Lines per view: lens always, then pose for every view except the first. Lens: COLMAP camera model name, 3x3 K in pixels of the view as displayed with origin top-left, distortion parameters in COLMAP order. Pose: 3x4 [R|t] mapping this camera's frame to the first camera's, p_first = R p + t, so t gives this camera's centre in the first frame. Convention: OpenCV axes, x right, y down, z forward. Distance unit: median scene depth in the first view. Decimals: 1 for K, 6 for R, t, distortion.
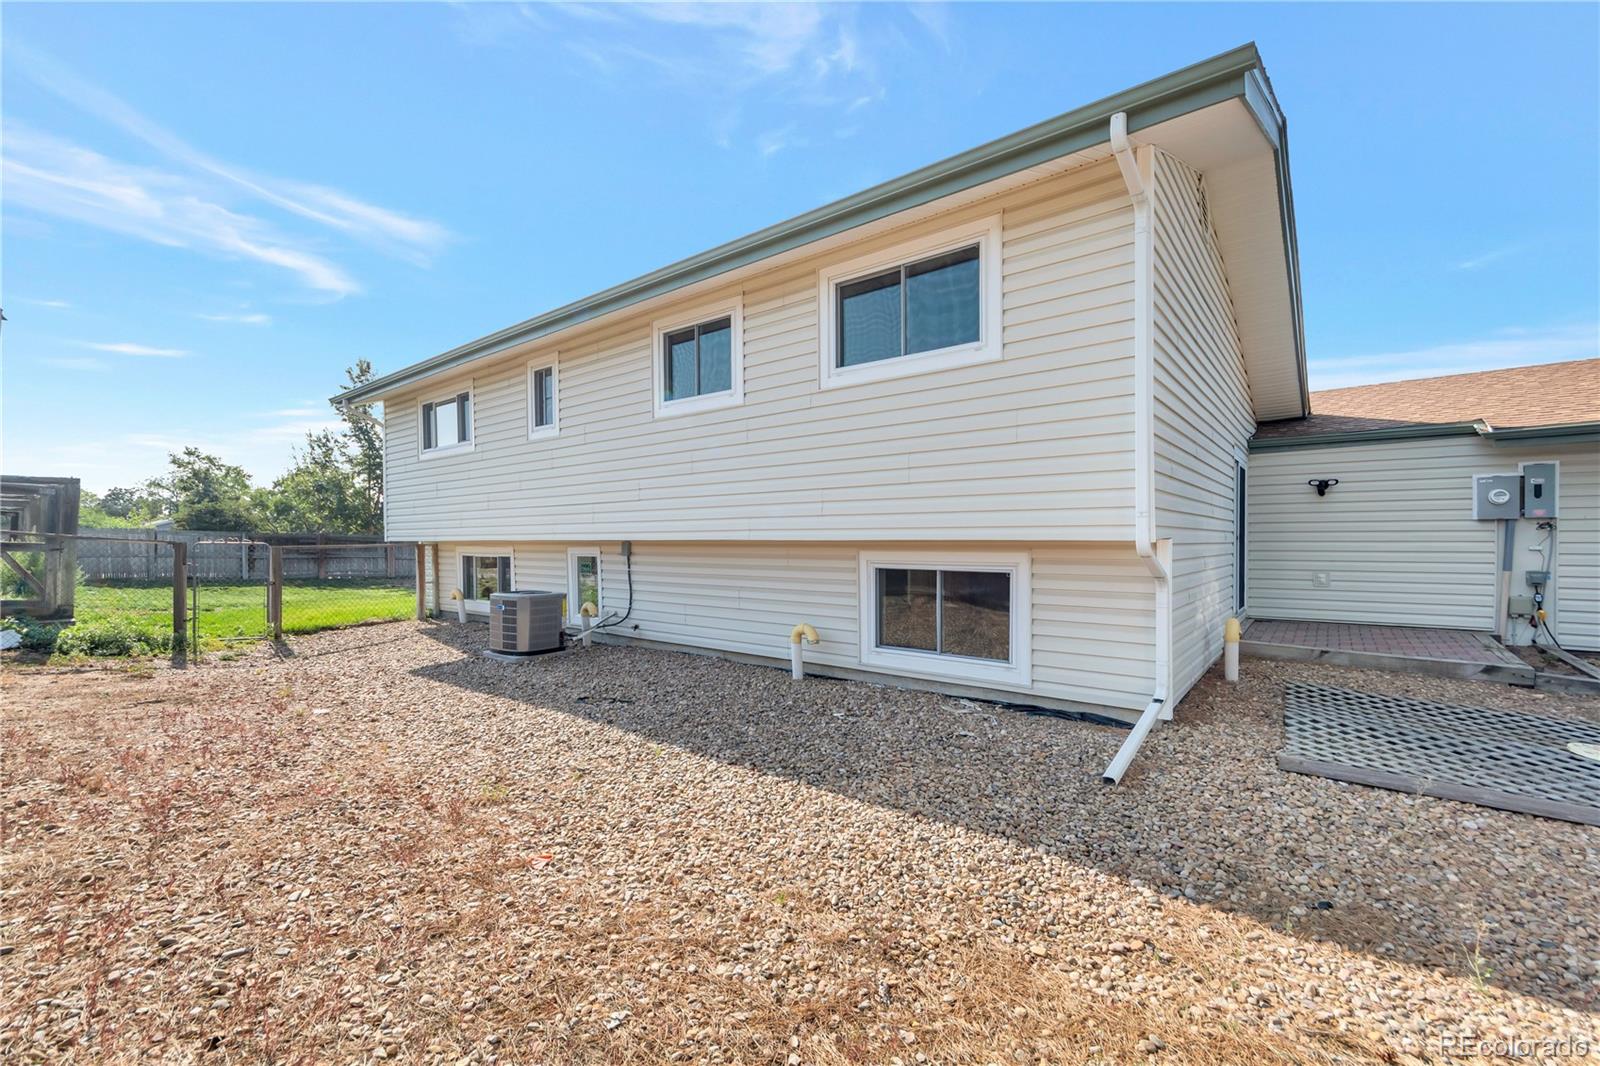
lens RADIAL K [[678.5, 0, 801.0], [0, 678.5, 539.5], [0, 0, 1]] dist [0.002661, 0.000106]
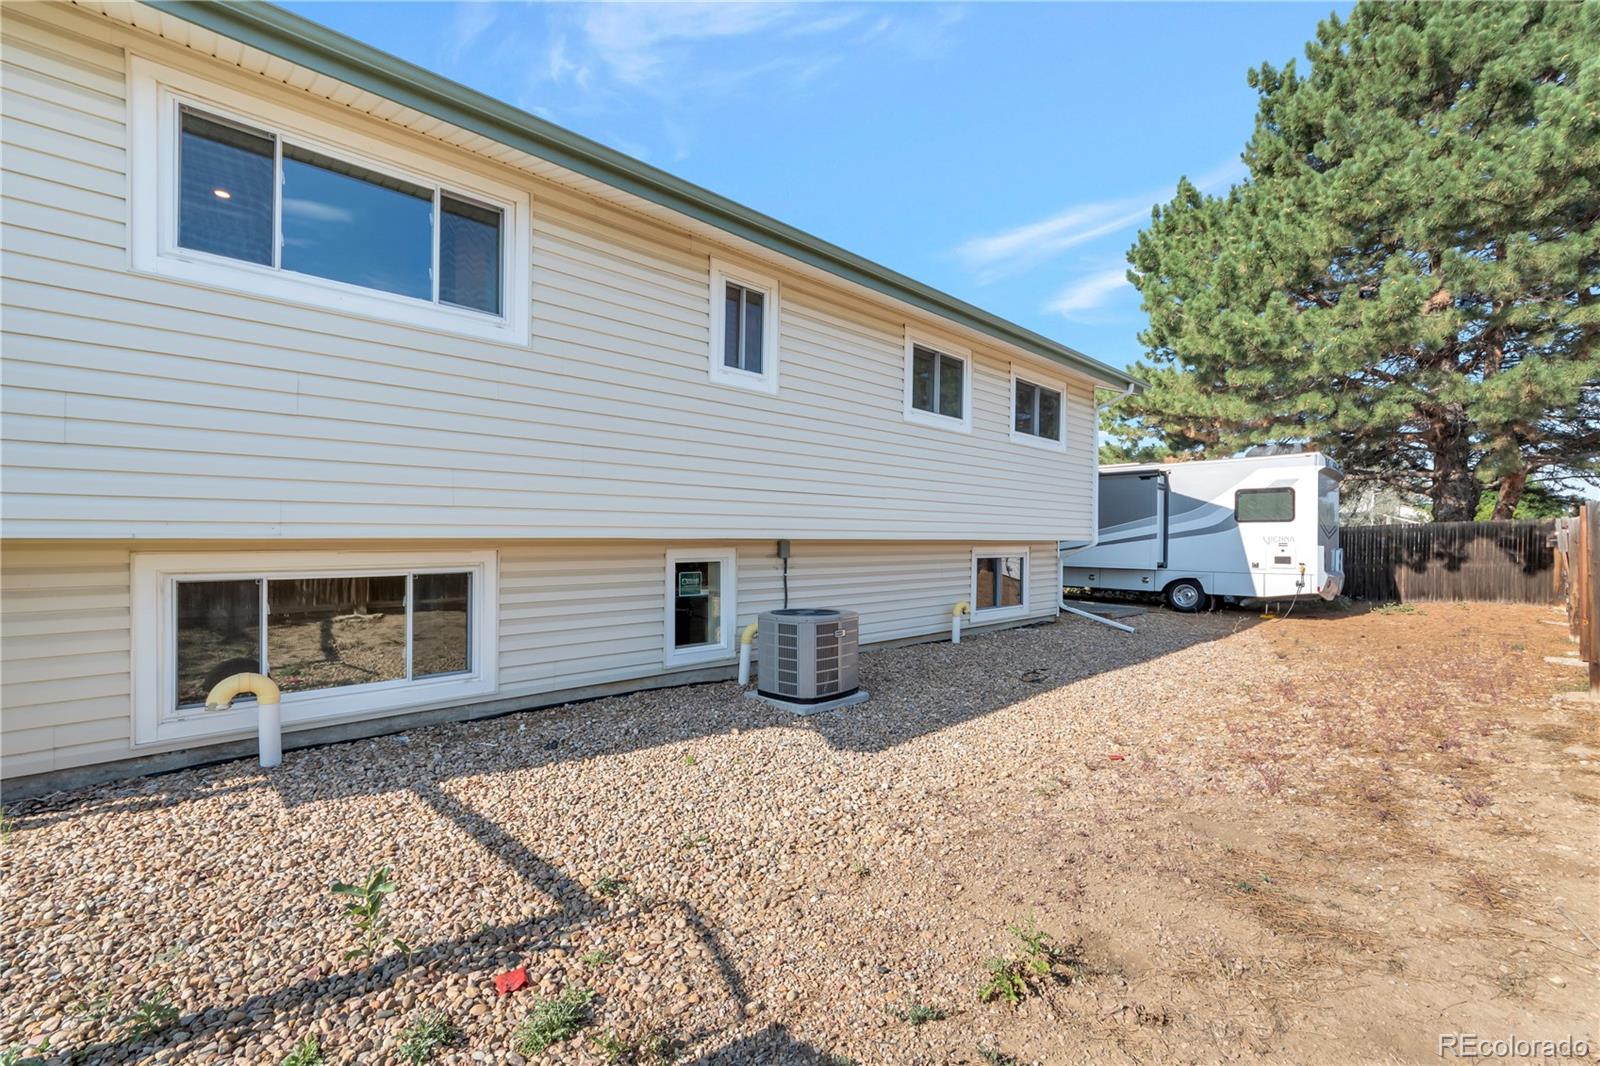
lens RADIAL K [[678.5, 0, 804.0], [0, 678.5, 540.6], [0, 0, 1]] dist [0.002661, 0.000106]
pose [[0.137595, -0.000229, 0.990489, -0.604023], [-0.005681, 0.999983, 0.001020, 0.001112], [-0.990472, -0.005768, 0.137591, 0.487181]]
